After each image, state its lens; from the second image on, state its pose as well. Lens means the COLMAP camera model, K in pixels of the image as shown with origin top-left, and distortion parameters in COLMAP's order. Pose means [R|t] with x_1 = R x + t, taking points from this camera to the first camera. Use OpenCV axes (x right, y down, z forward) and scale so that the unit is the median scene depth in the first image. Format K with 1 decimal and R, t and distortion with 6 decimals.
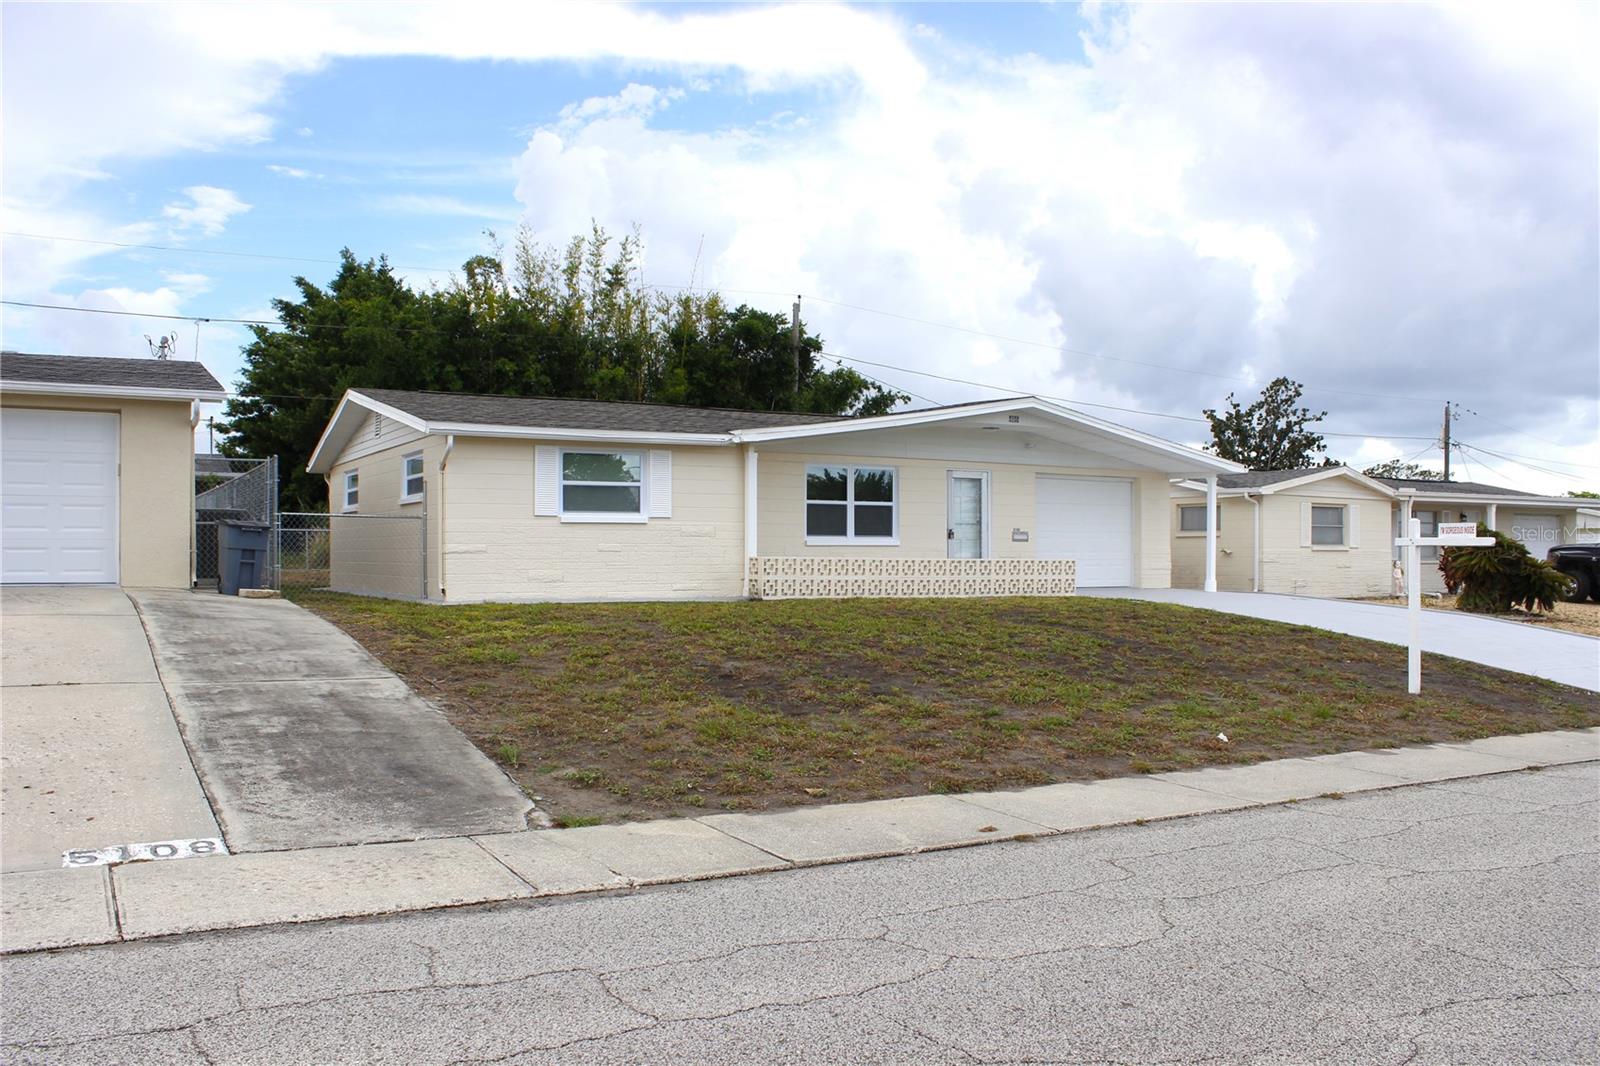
lens RADIAL K [[1333.9, 0, 792.8], [0, 1333.9, 556.7], [0, 0, 1]] dist [-0.176644, 0.156012]
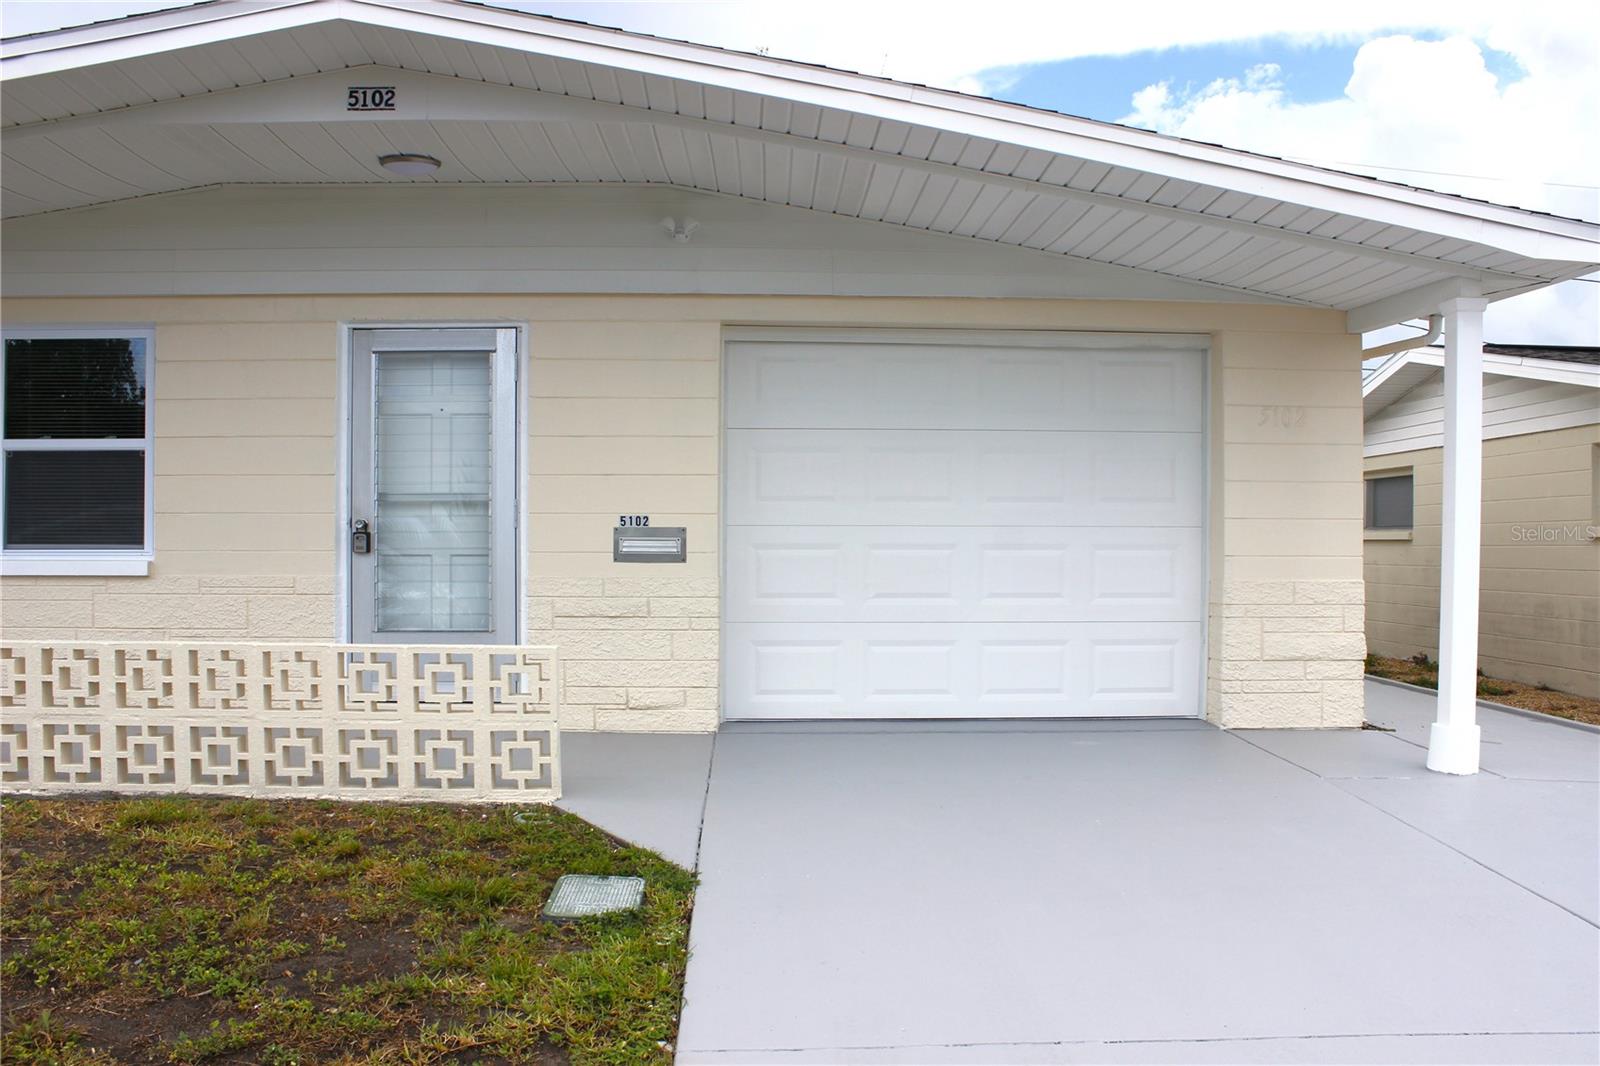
lens RADIAL K [[1333.9, 0, 792.8], [0, 1333.9, 556.7], [0, 0, 1]] dist [-0.176644, 0.156012]
pose [[0.878636, 0.015047, -0.477254, 0.354164], [-0.003434, 0.999677, 0.025196, -0.020958], [0.477479, -0.020499, 0.878404, 0.801827]]
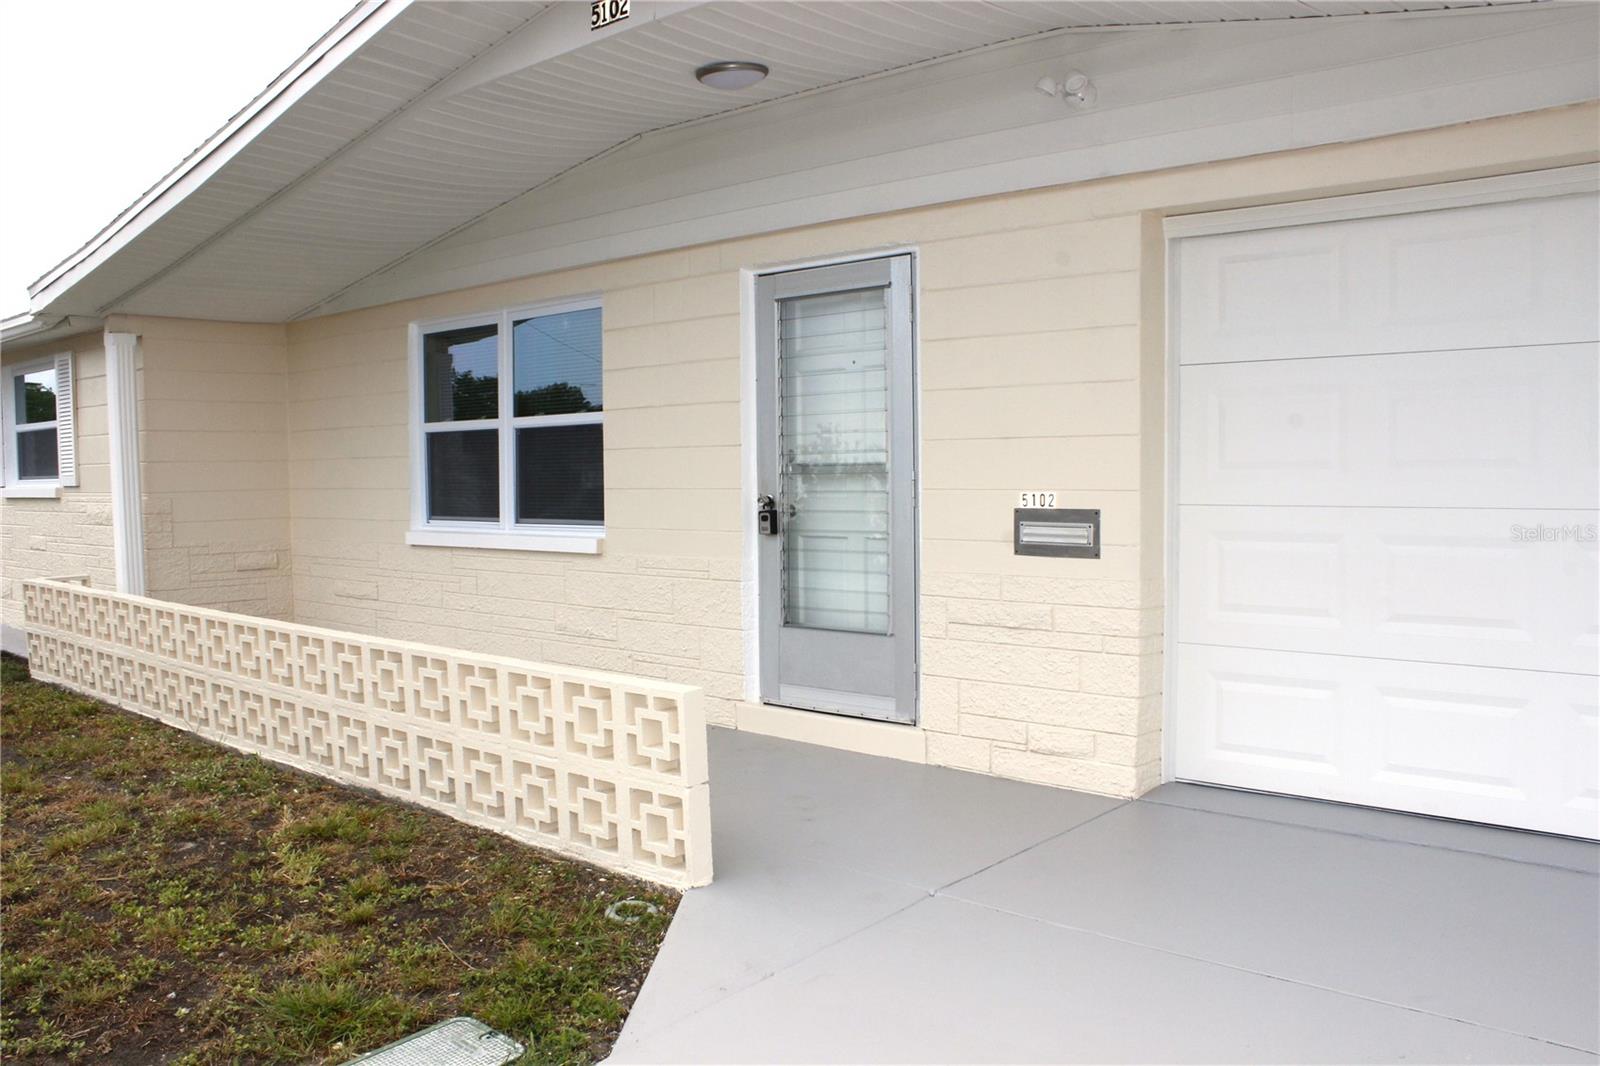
lens RADIAL K [[1333.9, 0, 792.8], [0, 1333.9, 556.7], [0, 0, 1]] dist [-0.176644, 0.156012]
pose [[0.305091, 0.066463, -0.950001, 0.377303], [0.021378, 0.996832, 0.076604, -0.029802], [0.952083, -0.043680, 0.302704, 0.944267]]
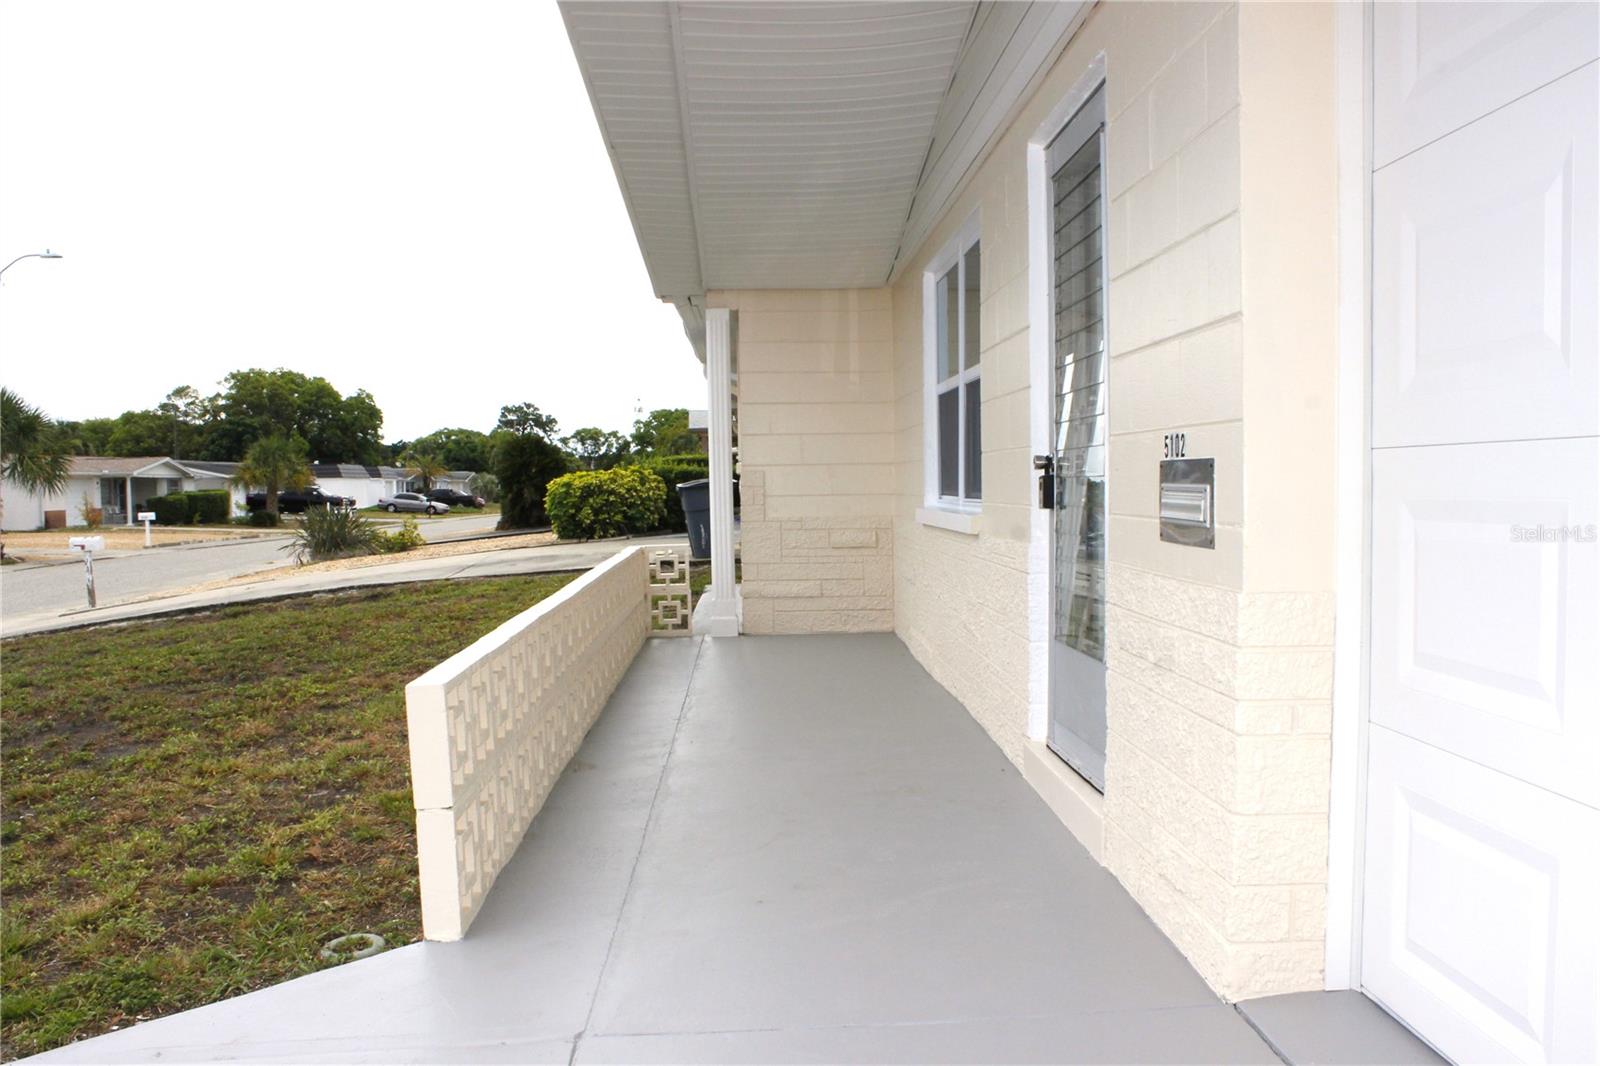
lens RADIAL K [[1333.9, 0, 792.8], [0, 1333.9, 556.7], [0, 0, 1]] dist [-0.176644, 0.156012]
pose [[-0.467837, 0.059466, -0.881812, 0.305837], [0.022110, 0.998209, 0.055585, -0.018462], [0.883538, 0.006508, -0.468313, 1.078526]]
